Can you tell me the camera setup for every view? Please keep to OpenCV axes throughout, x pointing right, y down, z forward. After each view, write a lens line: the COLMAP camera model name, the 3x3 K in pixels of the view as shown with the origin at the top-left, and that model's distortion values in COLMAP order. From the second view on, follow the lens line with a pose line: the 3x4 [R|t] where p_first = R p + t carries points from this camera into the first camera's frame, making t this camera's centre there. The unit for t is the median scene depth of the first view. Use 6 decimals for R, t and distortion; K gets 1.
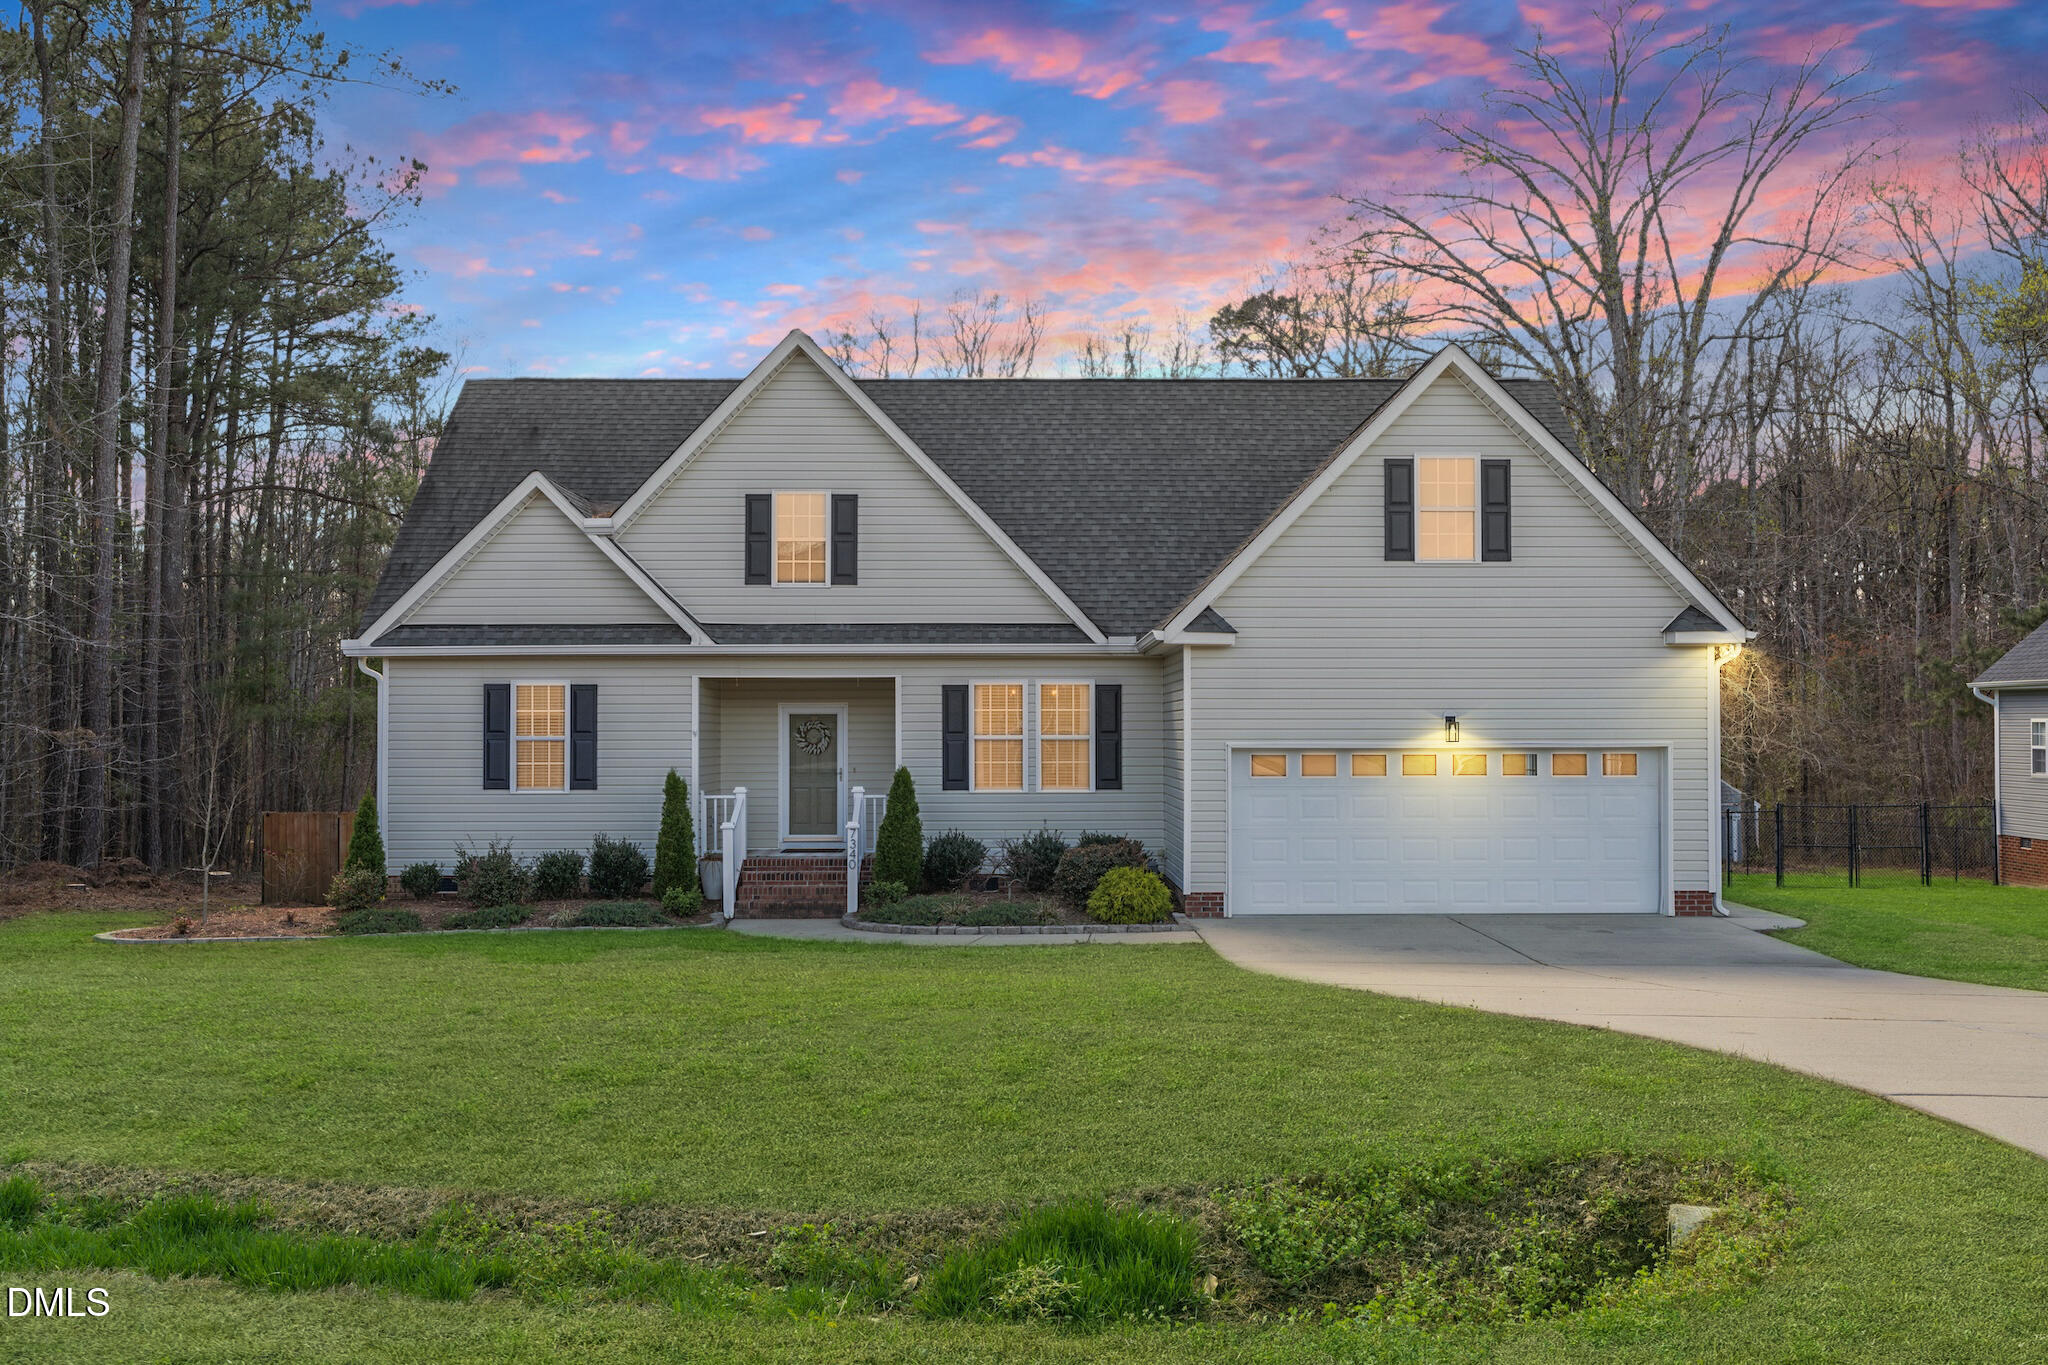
lens RADIAL K [[1682.4, 0, 1024.4], [0, 1682.4, 671.2], [0, 0, 1]] dist [0.018386, 0.007867]
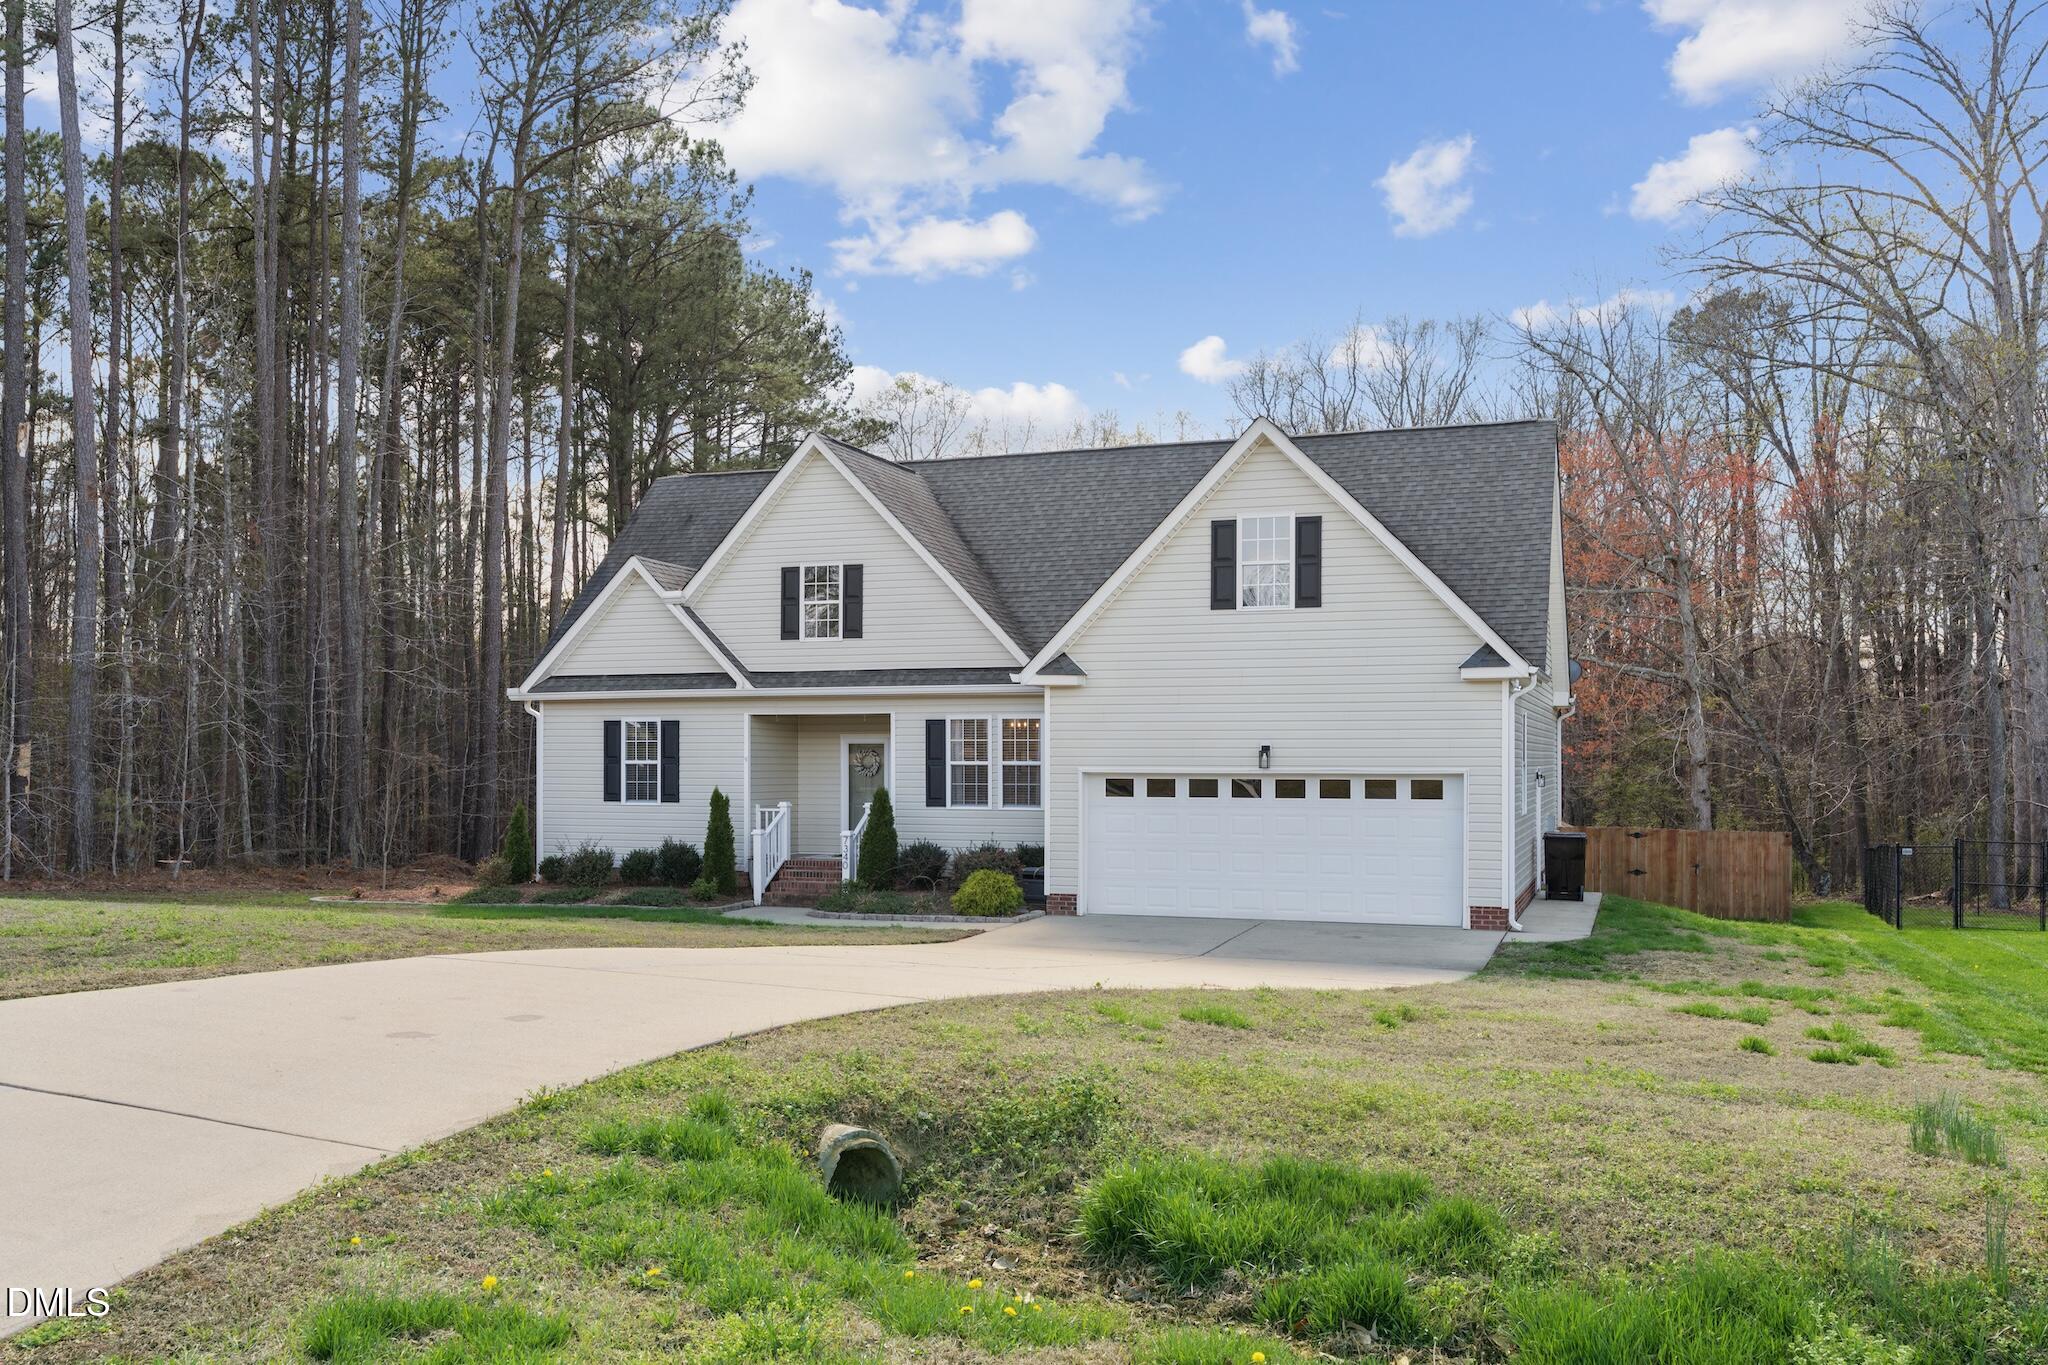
lens RADIAL K [[1737.3, 0, 1023.6], [0, 1737.3, 697.7], [0, 0, 1]] dist [0.011294, -0.007547]
pose [[0.928897, -0.009979, -0.370203, 0.486108], [0.009598, 0.999950, -0.002871, -0.003179], [0.370213, -0.000886, 0.928946, -0.133066]]
